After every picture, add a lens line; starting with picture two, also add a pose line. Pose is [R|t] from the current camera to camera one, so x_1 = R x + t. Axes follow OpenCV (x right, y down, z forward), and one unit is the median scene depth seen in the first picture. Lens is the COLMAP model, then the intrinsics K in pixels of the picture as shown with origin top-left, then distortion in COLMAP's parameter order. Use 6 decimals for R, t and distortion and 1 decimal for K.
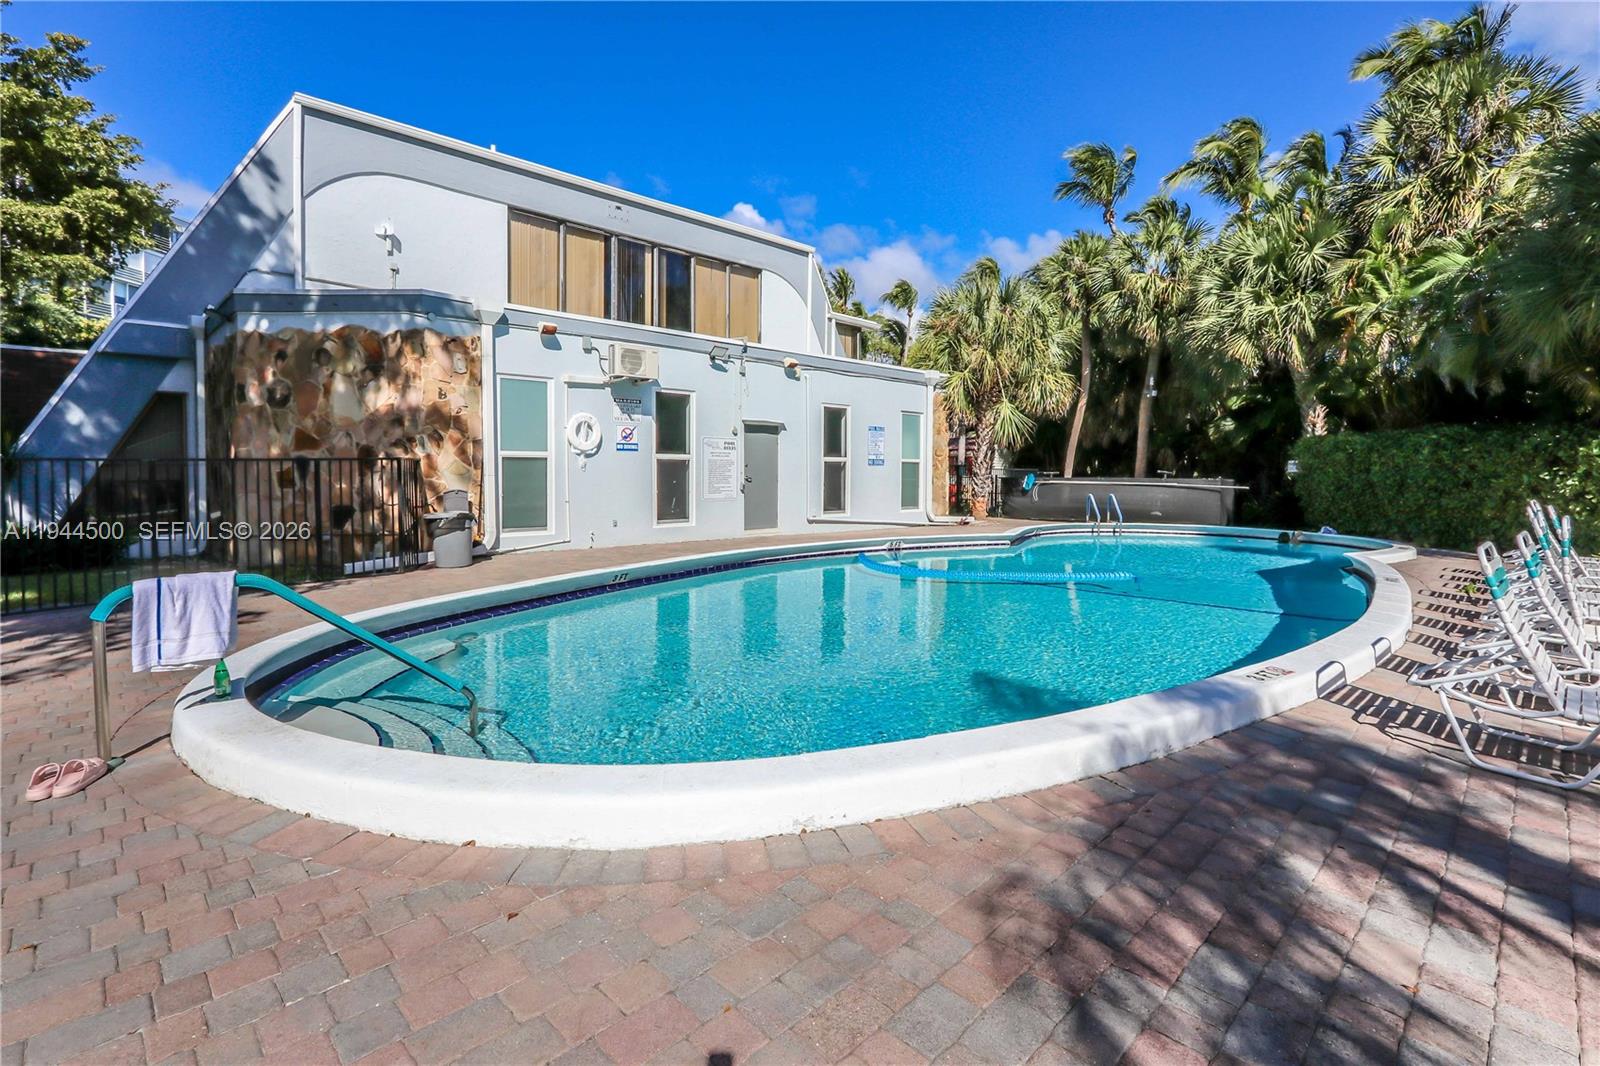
lens RADIAL K [[770.6, 0, 774.2], [0, 770.6, 488.6], [0, 0, 1]] dist [-0.015458, 0.004354]
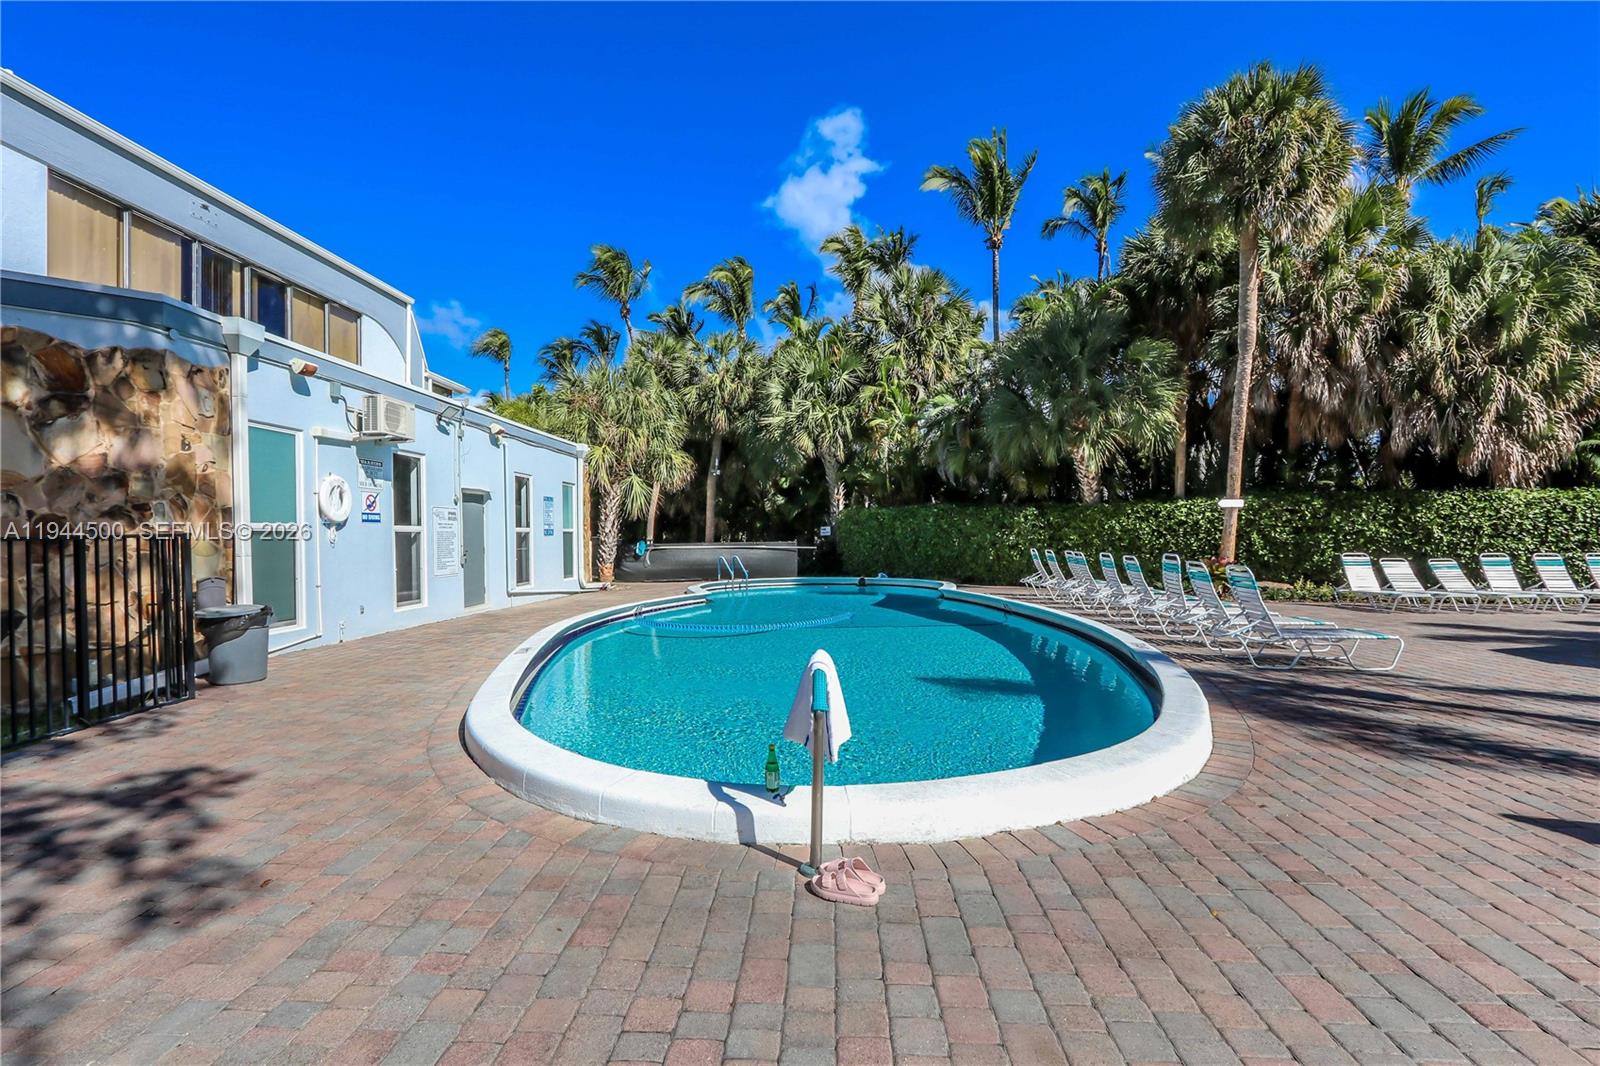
lens RADIAL K [[770.6, 0, 760.5], [0, 770.6, 529.9], [0, 0, 1]] dist [-0.015458, 0.004354]
pose [[0.736389, -0.010979, 0.676469, -0.404642], [0.034024, 0.999204, -0.020822, -0.007874], [-0.675702, 0.038349, 0.736176, 0.089580]]
